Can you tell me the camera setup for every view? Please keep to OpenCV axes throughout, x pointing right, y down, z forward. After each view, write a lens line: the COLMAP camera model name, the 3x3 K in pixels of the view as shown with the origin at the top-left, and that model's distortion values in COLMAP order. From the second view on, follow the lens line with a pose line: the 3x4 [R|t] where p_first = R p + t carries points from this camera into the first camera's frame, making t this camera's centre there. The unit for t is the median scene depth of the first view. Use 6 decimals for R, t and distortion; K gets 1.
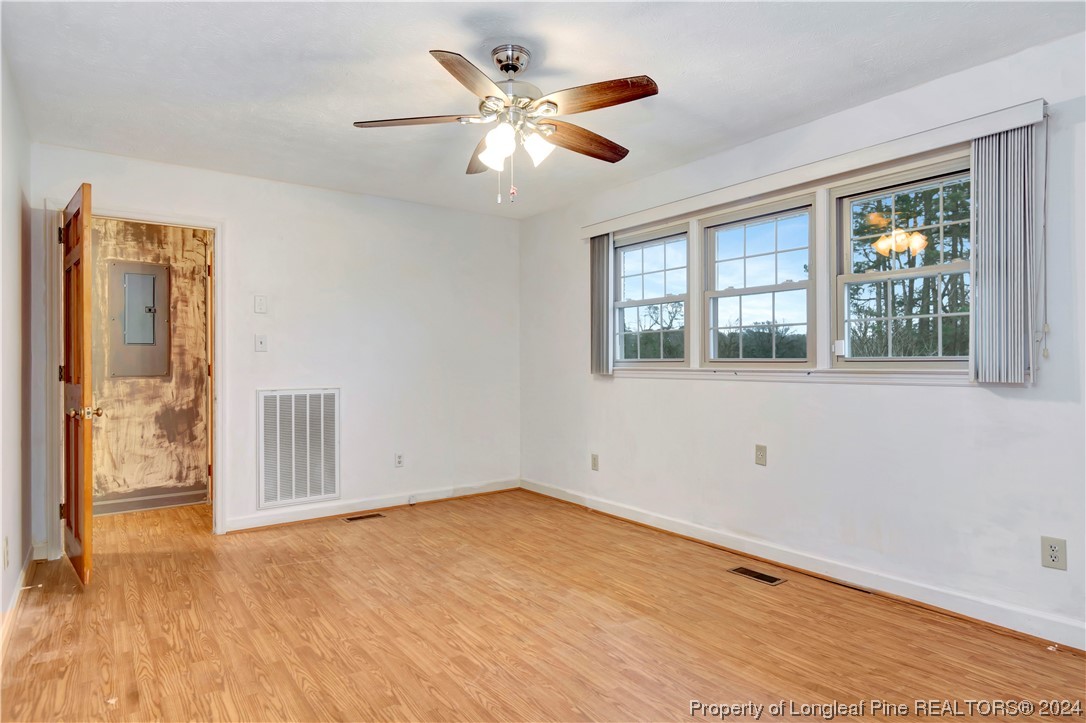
lens RADIAL K [[614.4, 0, 548.5], [0, 614.4, 359.0], [0, 0, 1]] dist [0.004849, -0.006291]
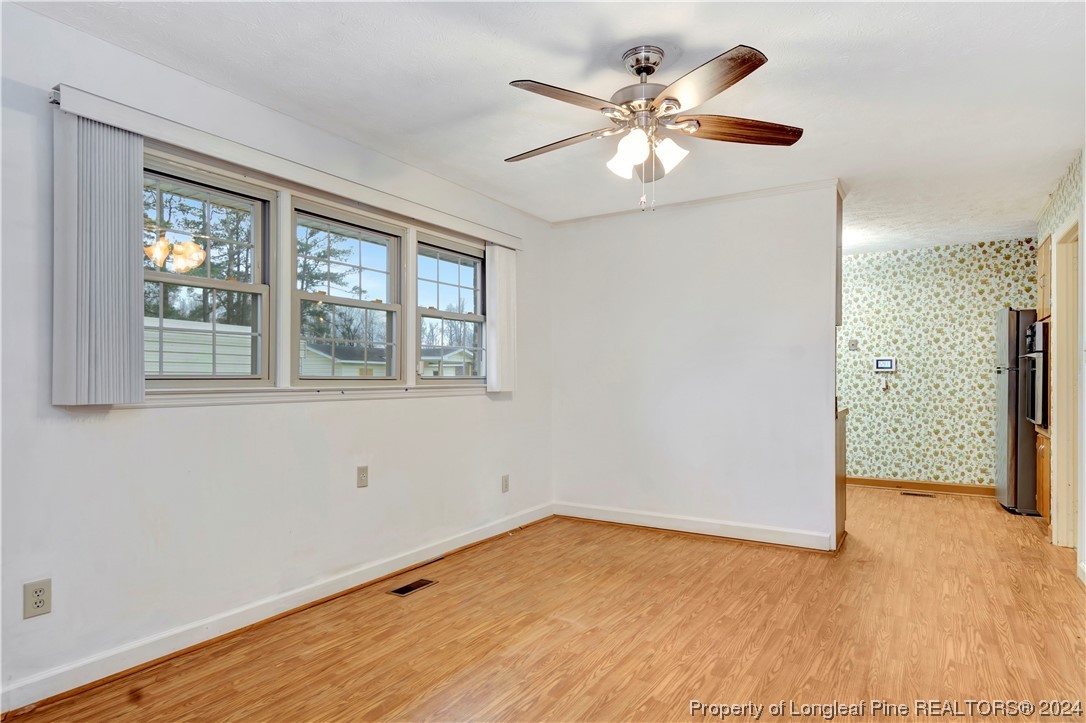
lens RADIAL K [[614.4, 0, 548.9], [0, 614.4, 372.3], [0, 0, 1]] dist [0.004849, -0.006291]
pose [[-0.368729, 0.013580, 0.929438, -0.764549], [-0.002808, 0.999872, -0.015723, 0.009553], [-0.929533, -0.008407, -0.368644, 1.267720]]
